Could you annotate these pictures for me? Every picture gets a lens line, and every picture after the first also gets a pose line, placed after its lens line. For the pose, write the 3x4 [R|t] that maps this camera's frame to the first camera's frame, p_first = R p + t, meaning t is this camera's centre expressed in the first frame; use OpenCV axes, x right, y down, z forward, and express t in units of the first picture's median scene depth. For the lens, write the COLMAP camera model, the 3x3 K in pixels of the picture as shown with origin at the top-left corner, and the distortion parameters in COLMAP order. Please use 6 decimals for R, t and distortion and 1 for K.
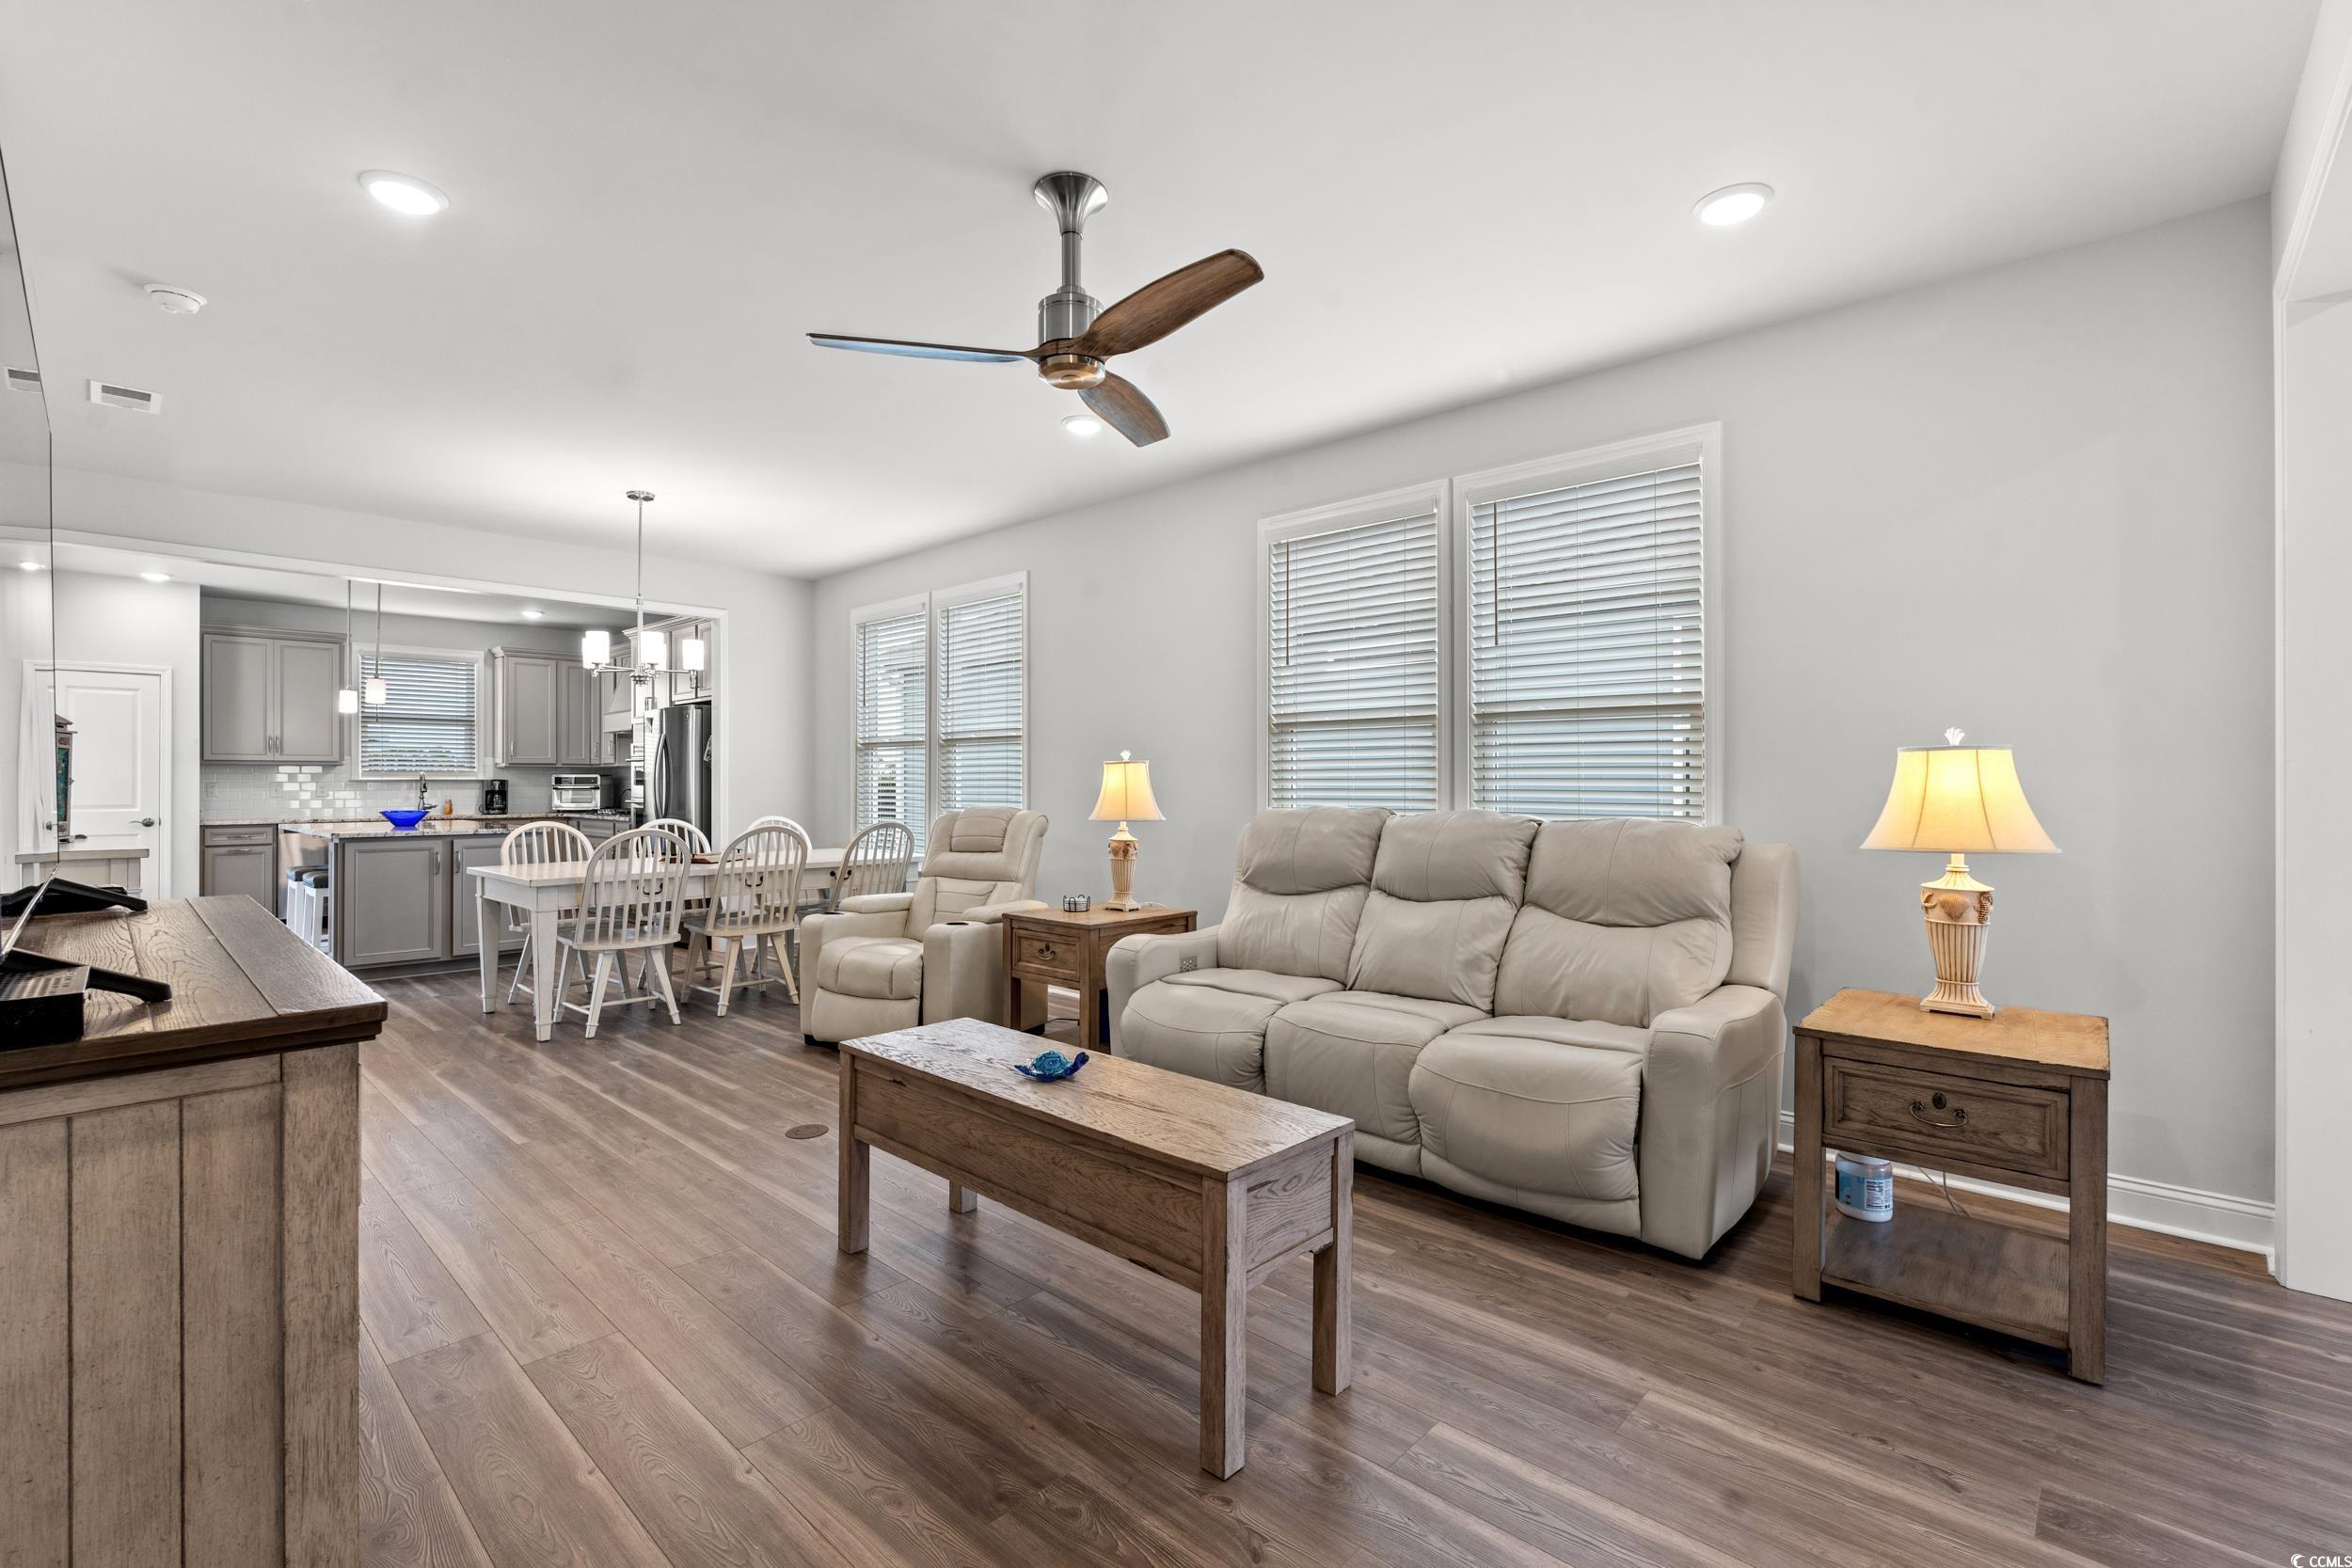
lens RADIAL K [[1029.0, 0, 1180.4], [0, 1029.0, 776.7], [0, 0, 1]] dist [-0.002387, -0.001284]
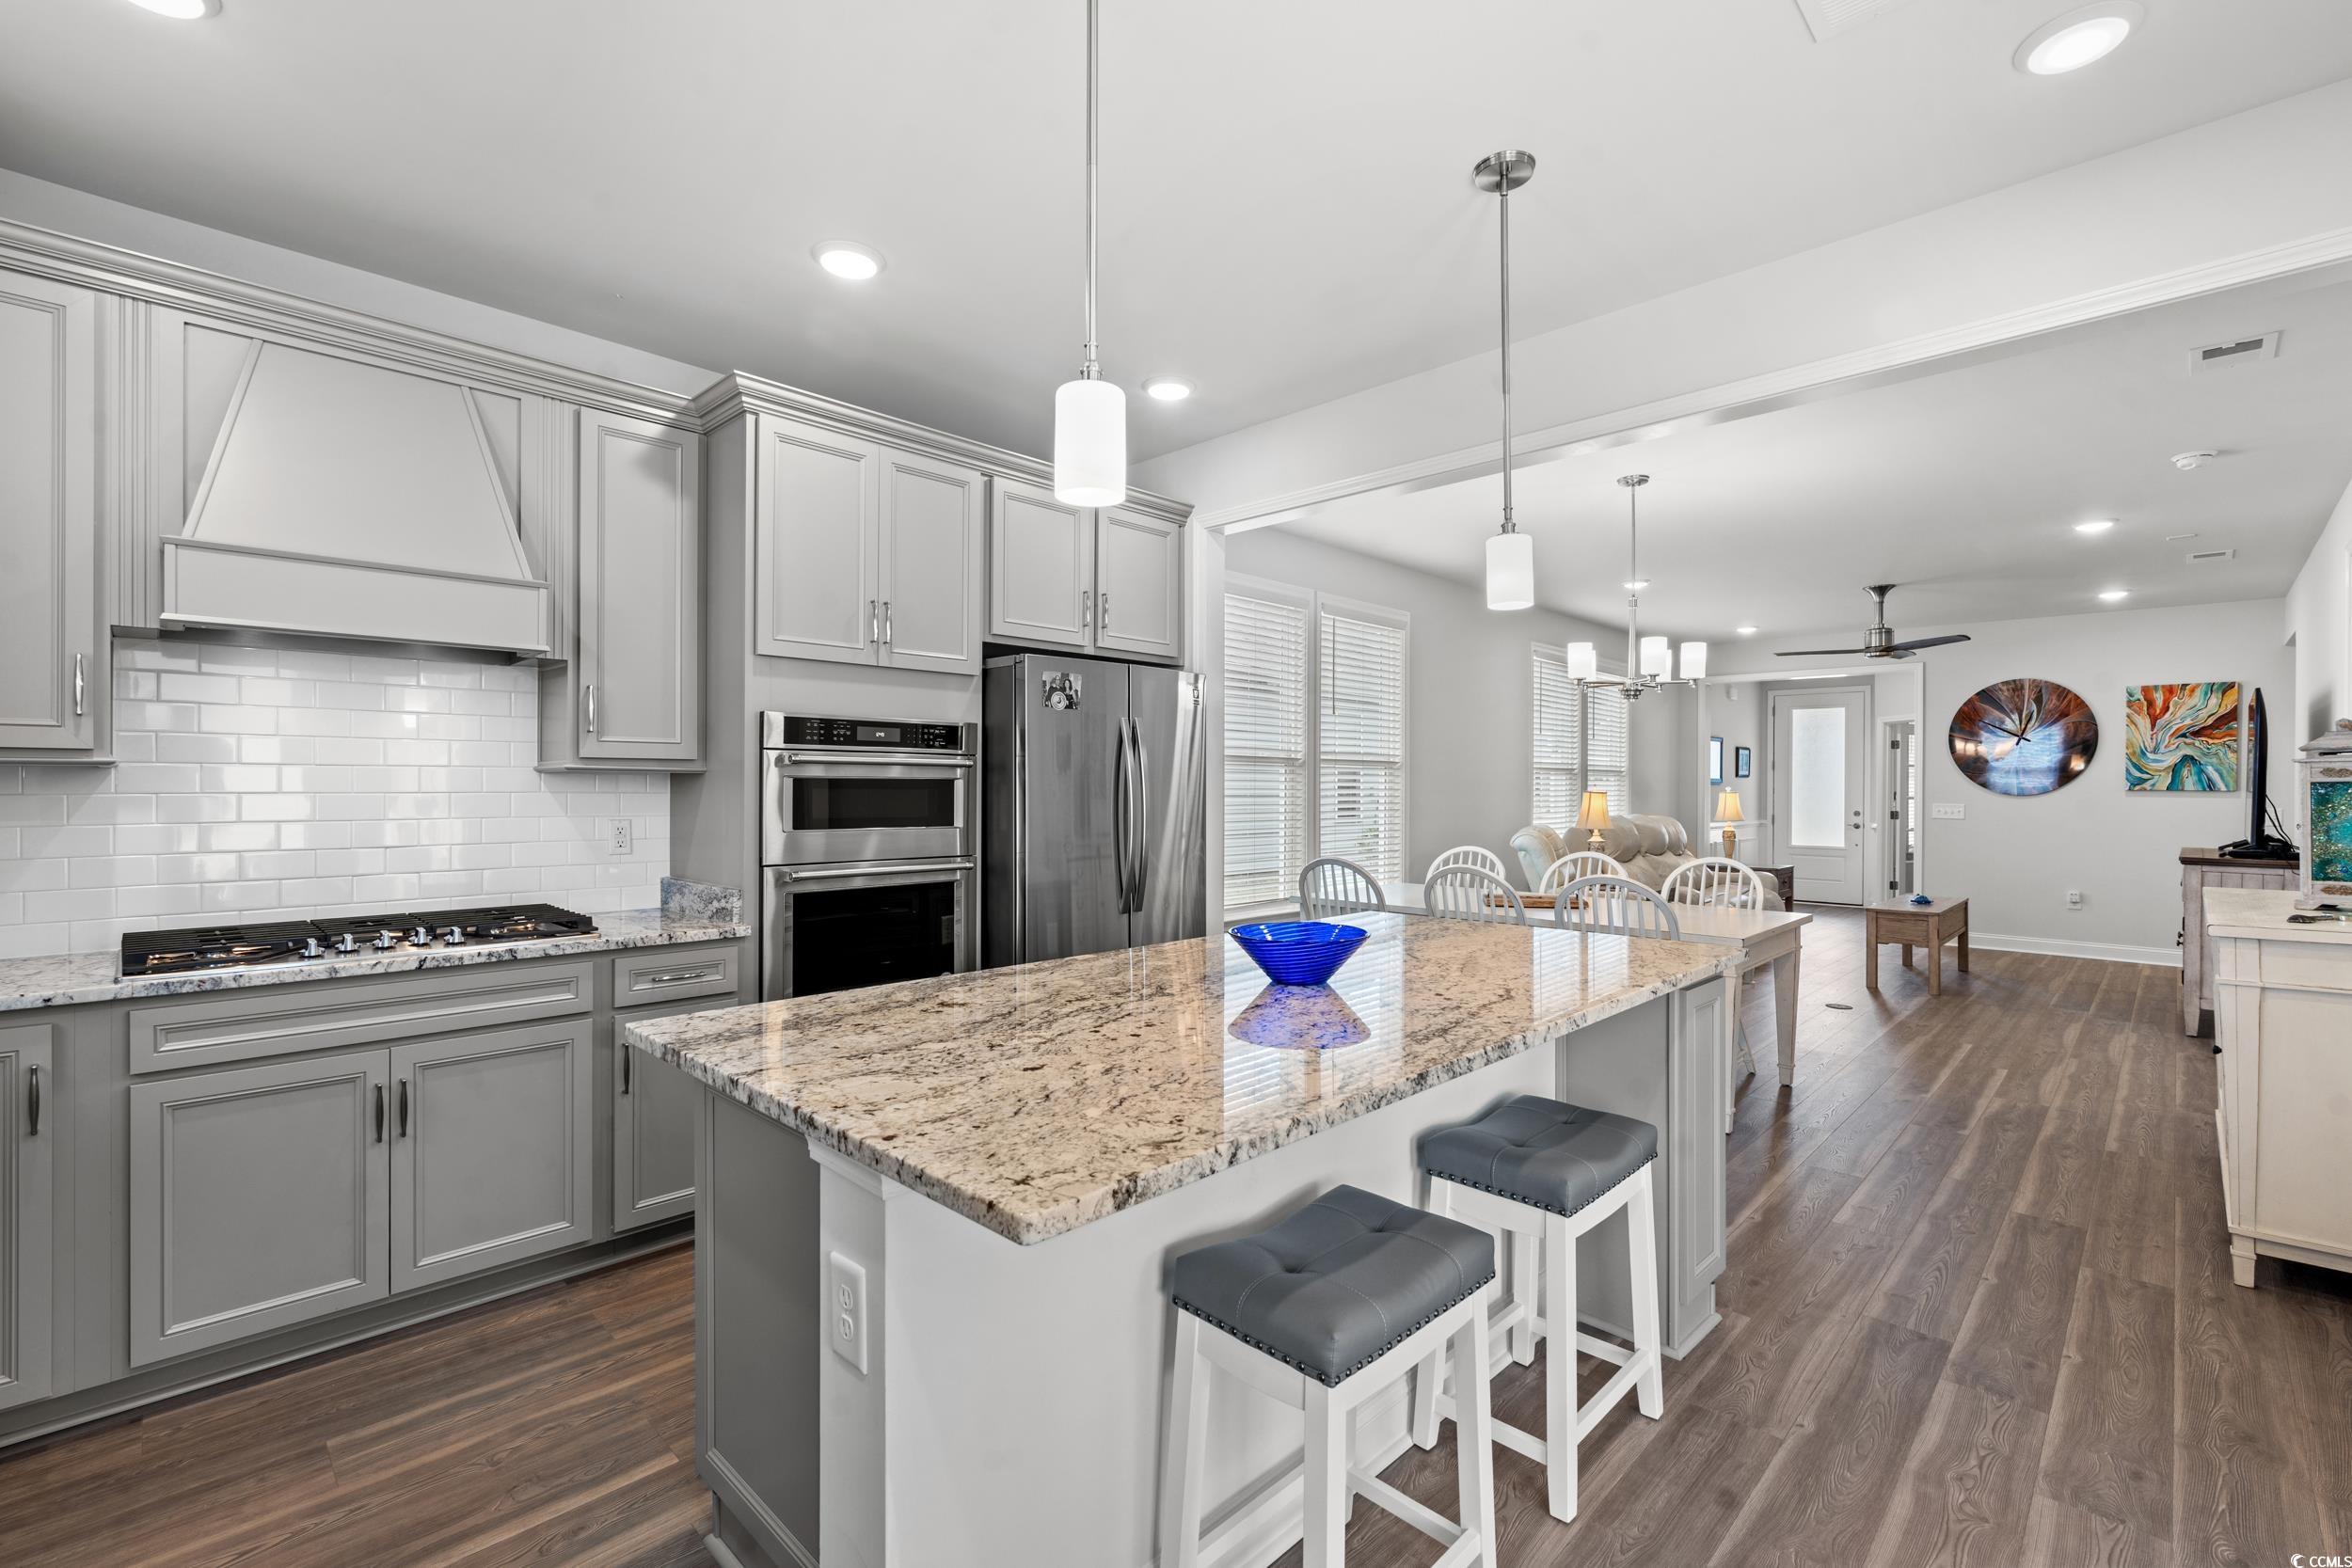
lens RADIAL K [[1029.0, 0, 1174.6], [0, 1029.0, 784.2], [0, 0, 1]] dist [-0.002387, -0.001284]
pose [[0.031386, 0.000771, 0.999507, -1.831349], [-0.005764, 0.999983, -0.000591, -0.026818], [-0.999491, -0.005742, 0.031390, 1.764131]]
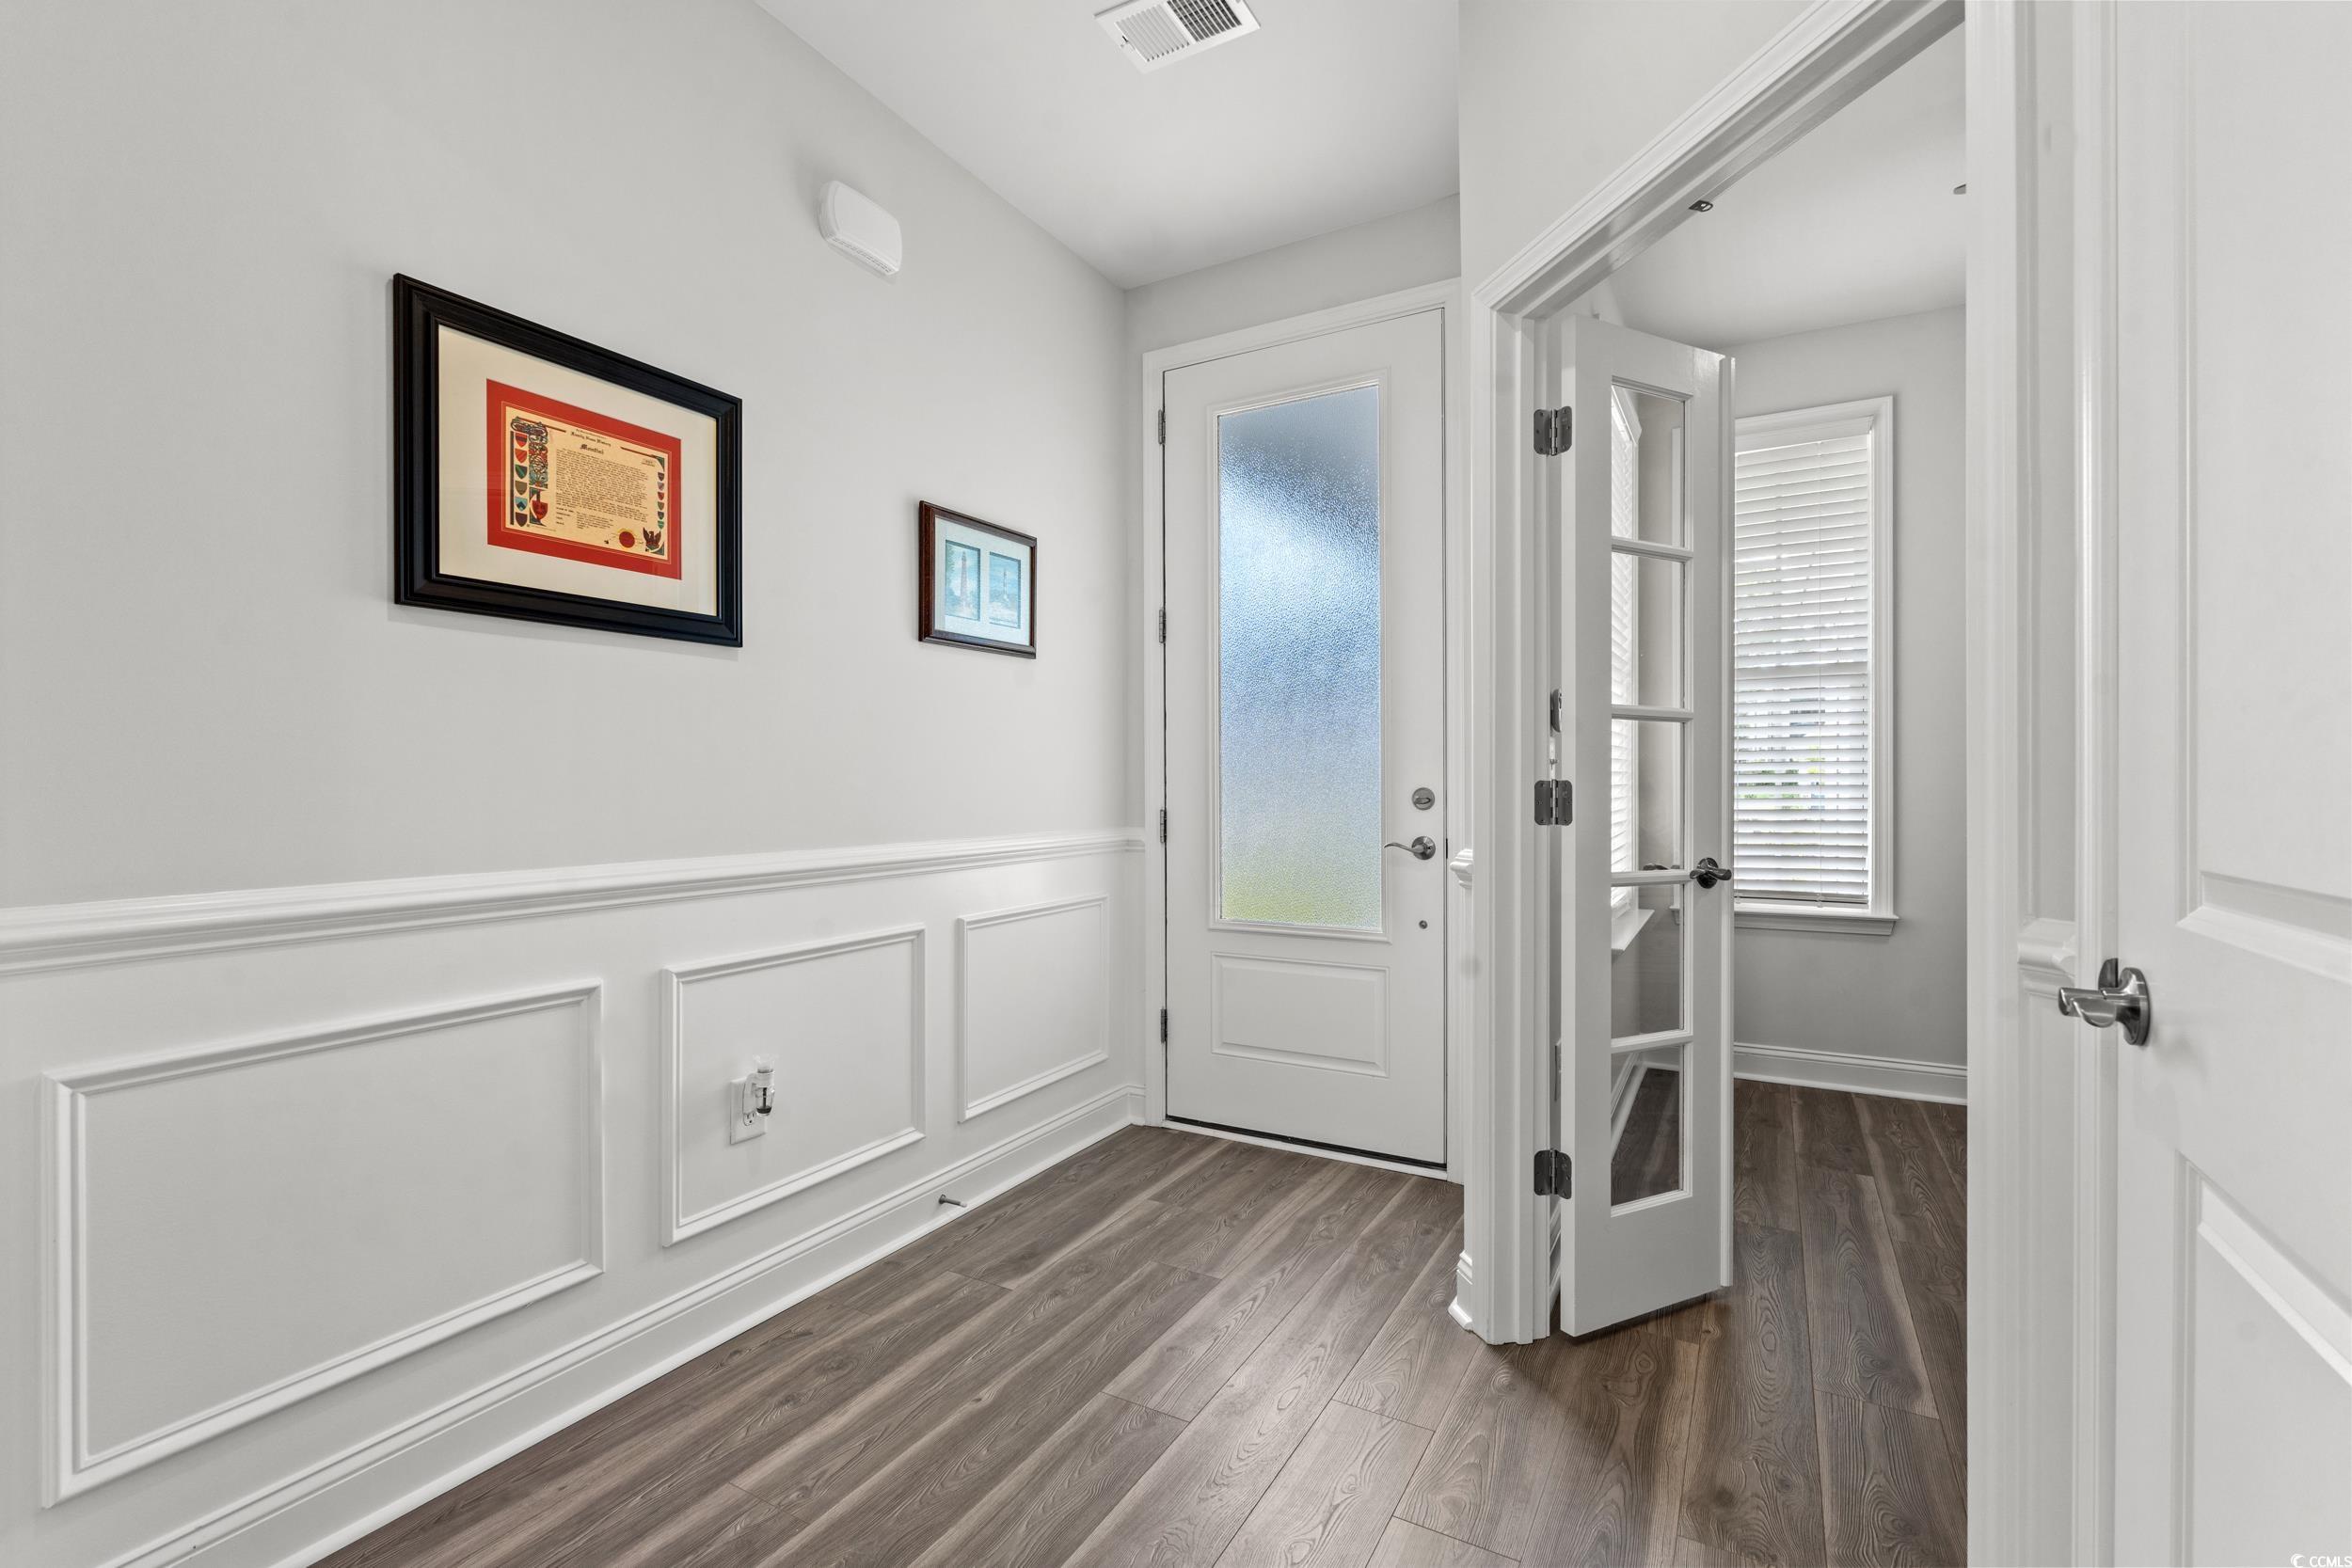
lens RADIAL K [[1029.0, 0, 1187.7], [0, 1029.0, 787.2], [0, 0, 1]] dist [-0.002387, -0.001284]
pose [[-0.230412, -0.003321, 0.973088, 0.359421], [0.003010, 0.999987, 0.004126, 0.028086], [-0.973089, 0.003880, -0.230399, 0.325267]]
